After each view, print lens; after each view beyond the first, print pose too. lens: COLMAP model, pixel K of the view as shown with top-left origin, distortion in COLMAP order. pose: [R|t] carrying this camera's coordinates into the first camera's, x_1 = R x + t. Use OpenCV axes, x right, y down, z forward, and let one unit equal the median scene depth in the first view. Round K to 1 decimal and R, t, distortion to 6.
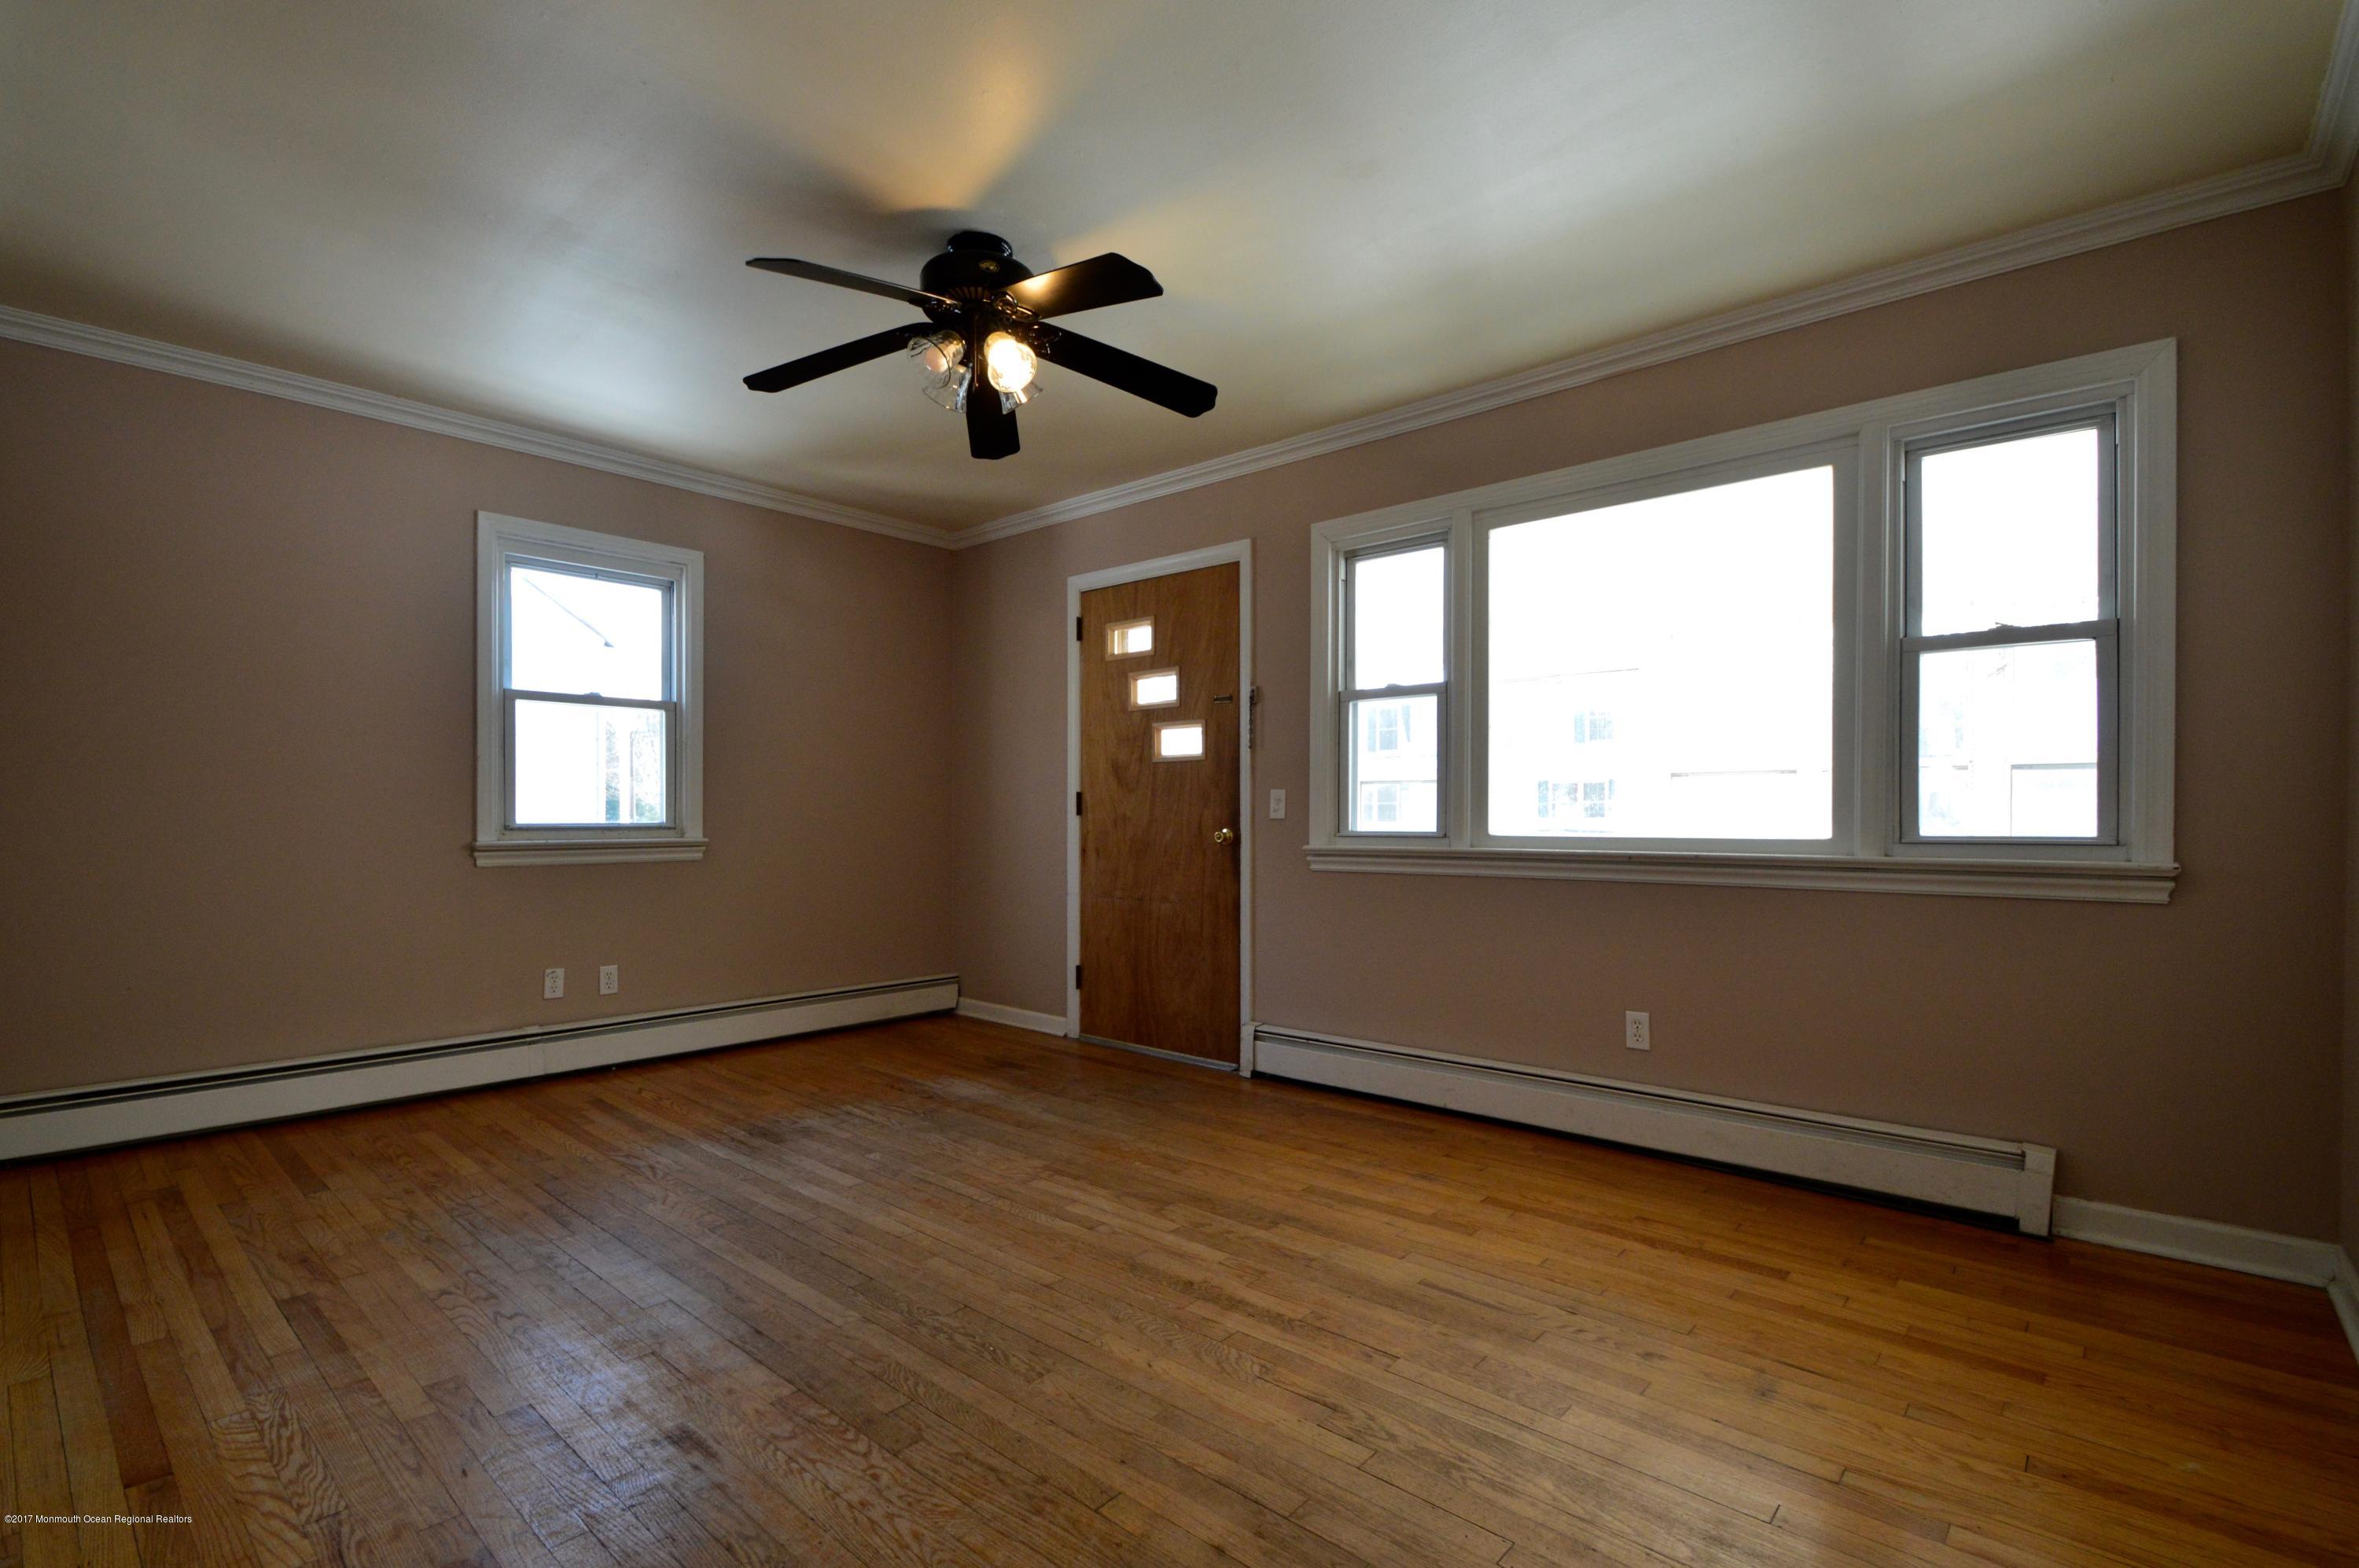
lens RADIAL K [[1081.3, 0, 1183.4], [0, 1081.3, 820.8], [0, 0, 1]] dist [-0.002818, -0.010824]
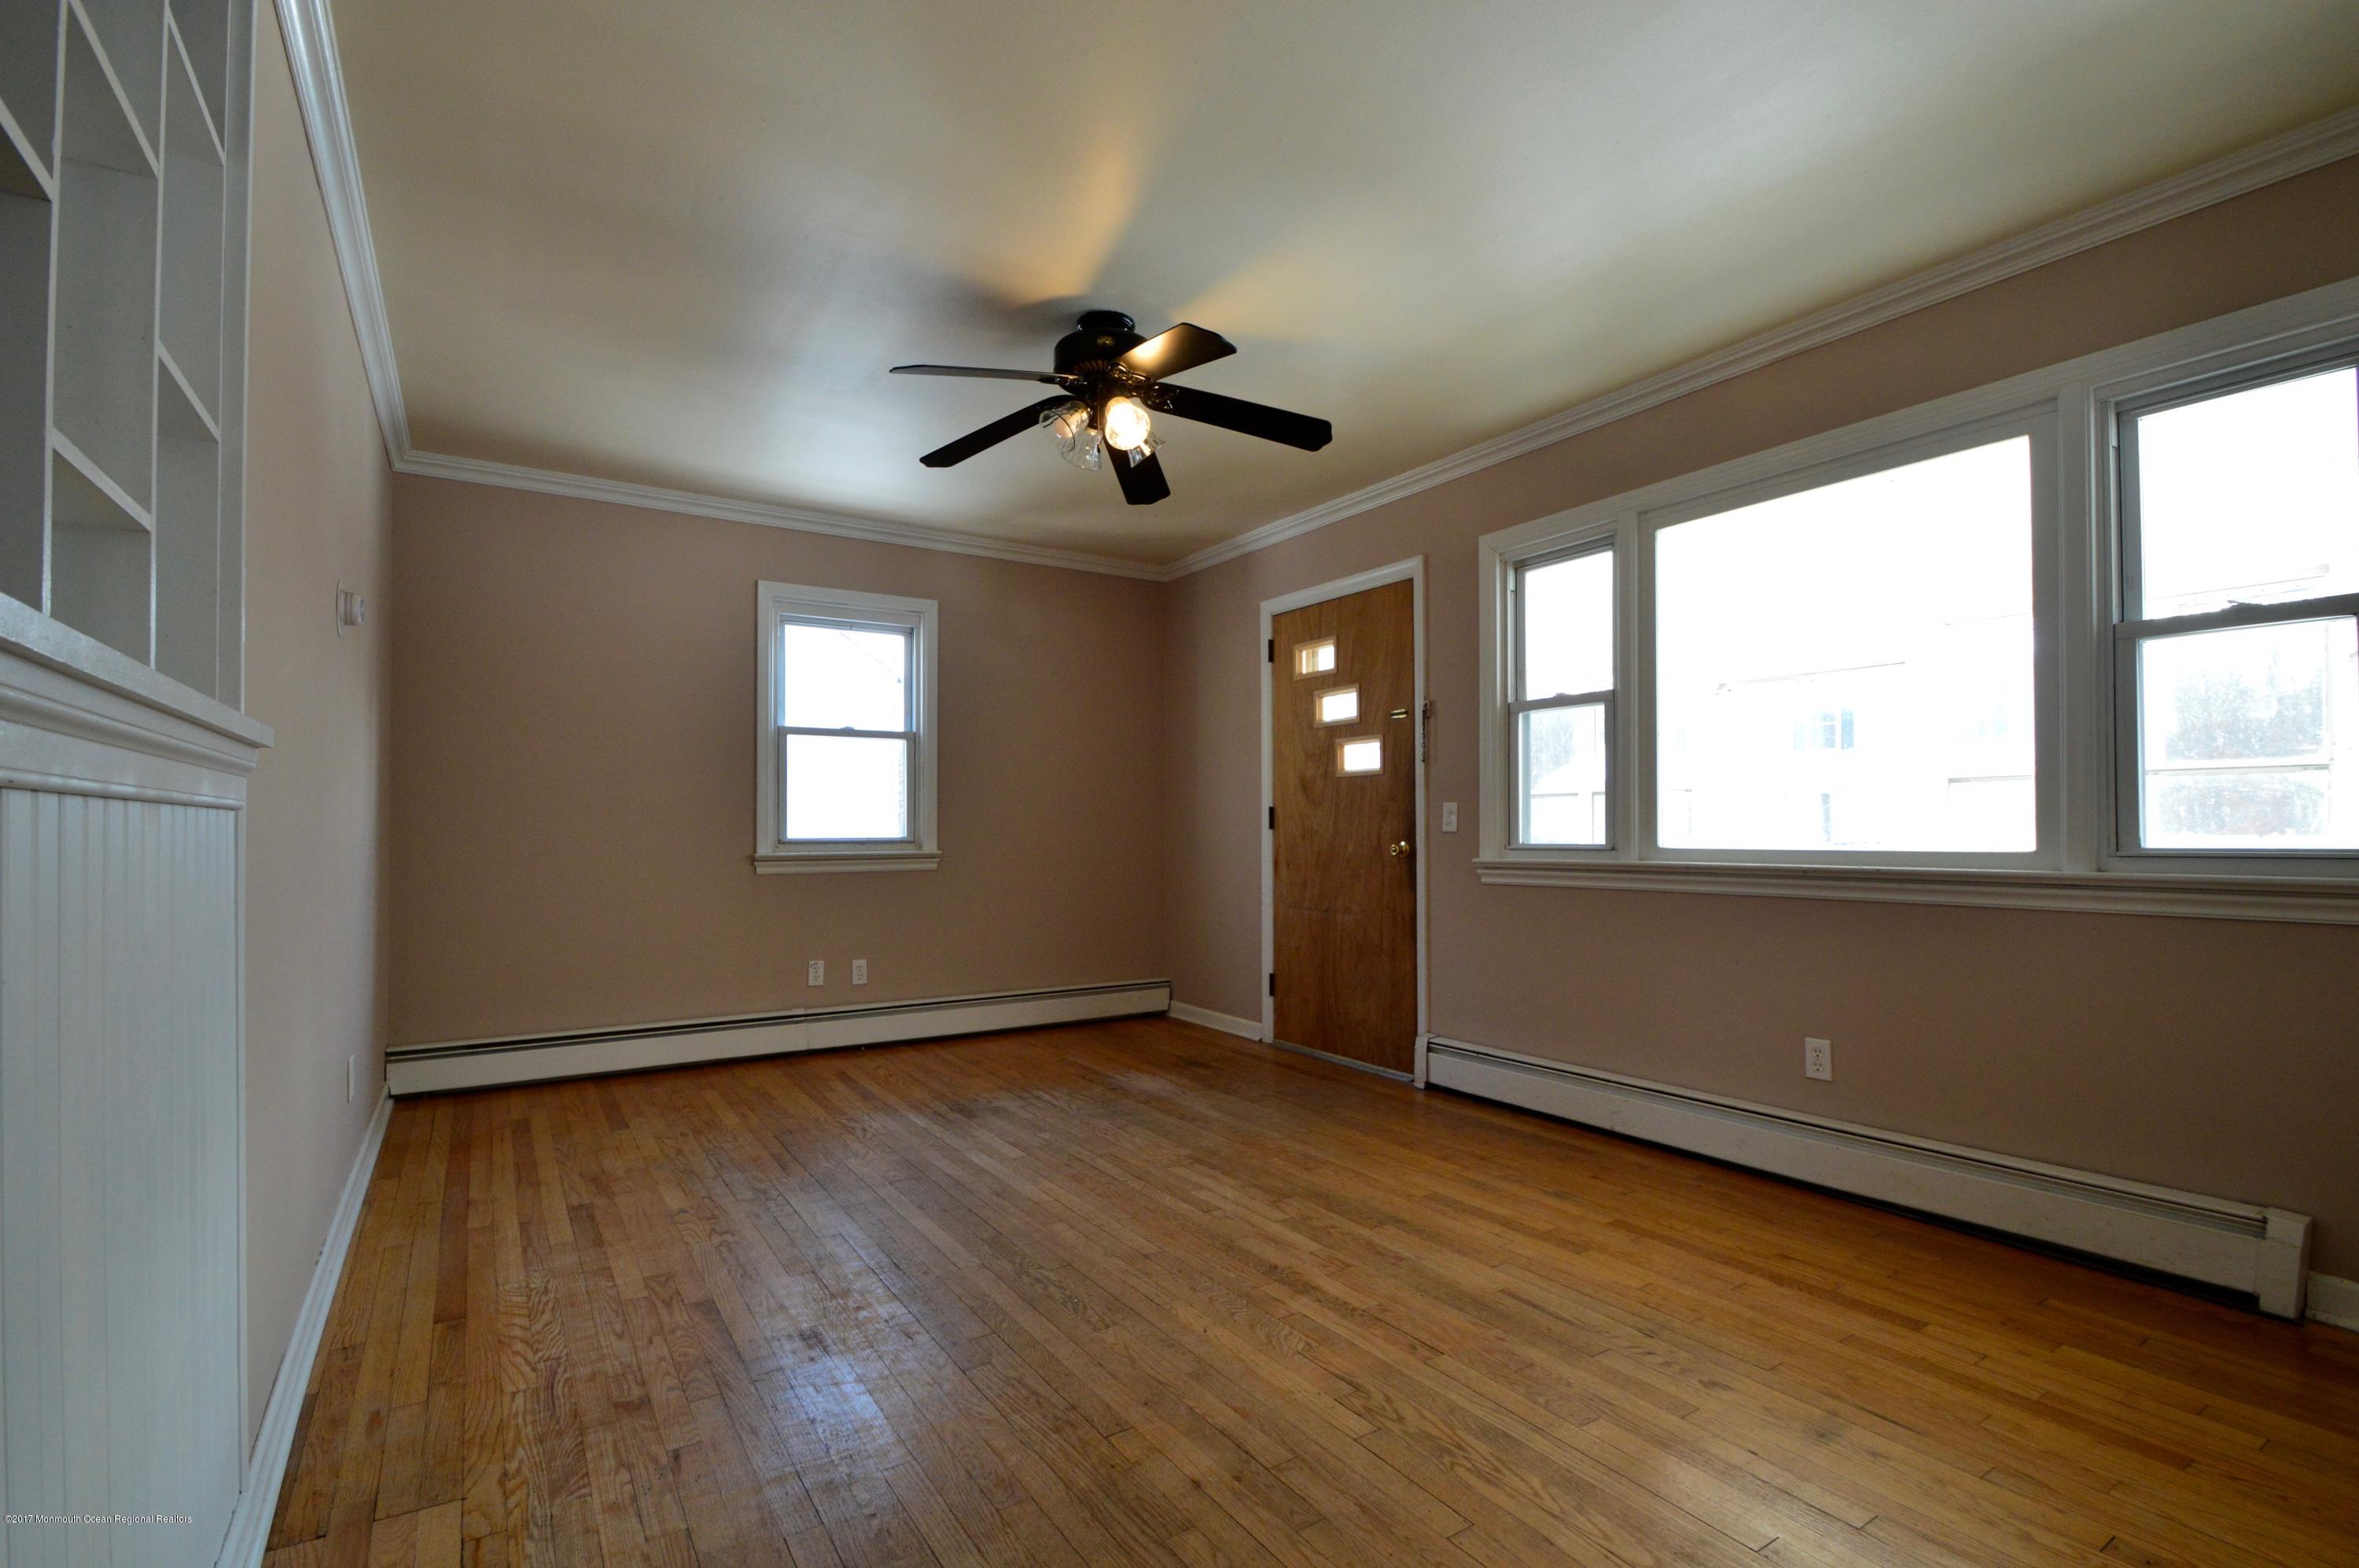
lens RADIAL K [[1081.3, 0, 1176.8], [0, 1081.3, 818.5], [0, 0, 1]] dist [-0.002818, -0.010824]
pose [[0.962507, -0.007097, -0.271165, 0.163275], [0.002891, 0.999869, -0.015907, 0.001534], [0.271242, 0.014526, 0.962401, -0.047222]]
